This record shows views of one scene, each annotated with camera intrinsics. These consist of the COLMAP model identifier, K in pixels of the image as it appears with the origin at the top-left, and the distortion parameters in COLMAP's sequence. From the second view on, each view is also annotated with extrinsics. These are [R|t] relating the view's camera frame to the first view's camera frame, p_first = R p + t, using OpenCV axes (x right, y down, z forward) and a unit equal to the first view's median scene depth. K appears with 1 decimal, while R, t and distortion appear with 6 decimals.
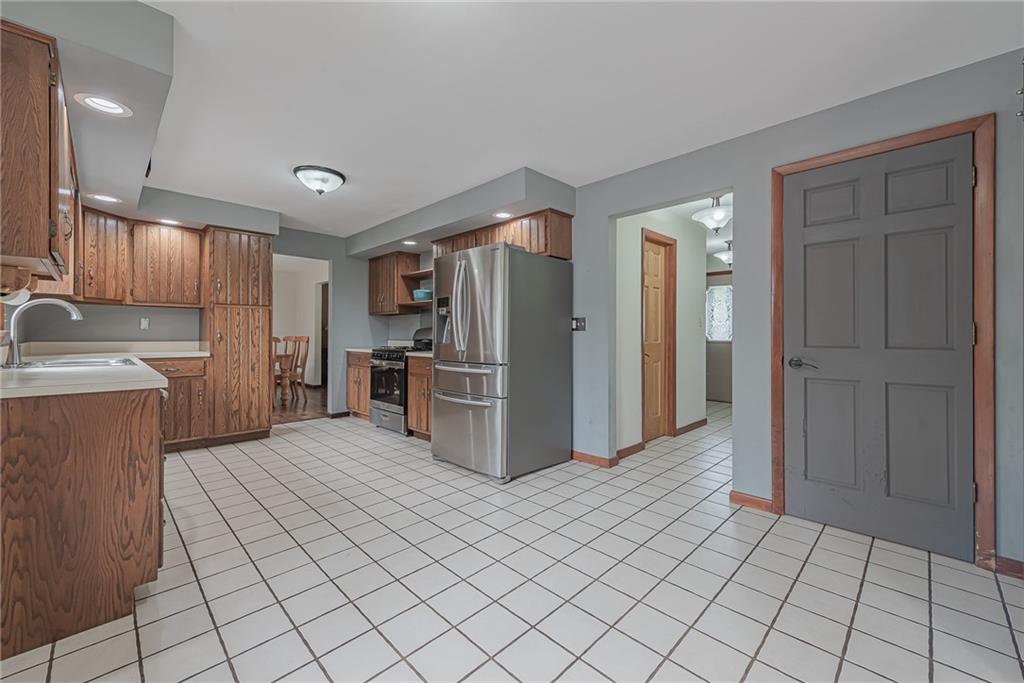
lens RADIAL K [[407.2, 0, 516.5], [0, 407.2, 335.6], [0, 0, 1]] dist [-0.003084, -0.000334]
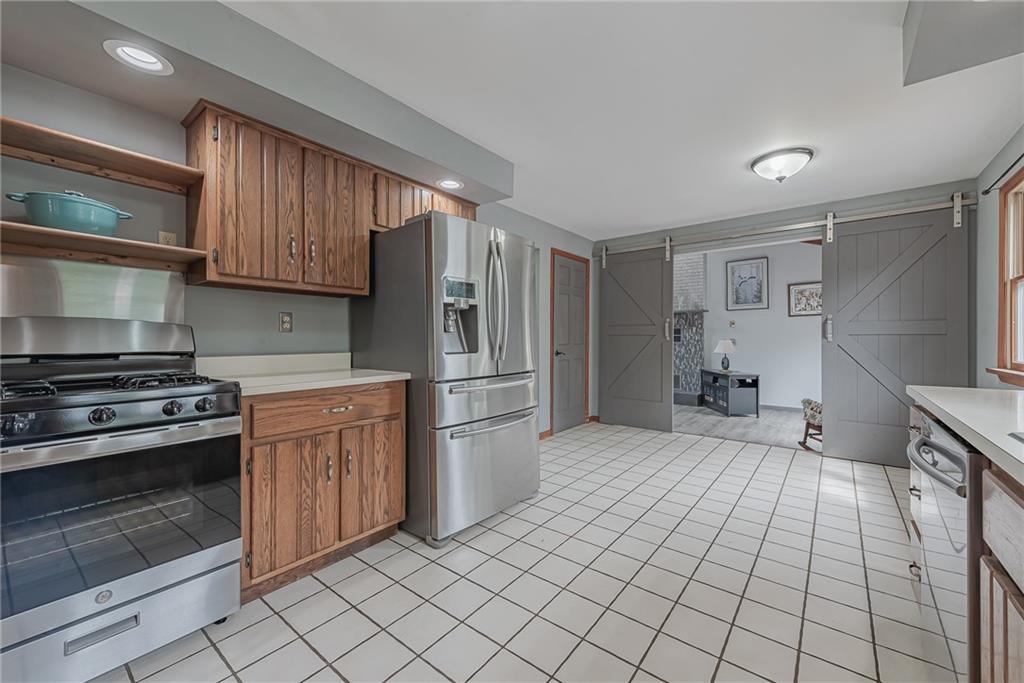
lens RADIAL K [[407.2, 0, 511.5], [0, 407.2, 339.5], [0, 0, 1]] dist [-0.003084, -0.000334]
pose [[-0.109660, -0.006012, 0.993951, -1.196819], [-0.003037, 0.999979, 0.005714, -0.008074], [-0.993965, -0.002392, -0.109676, 1.425596]]
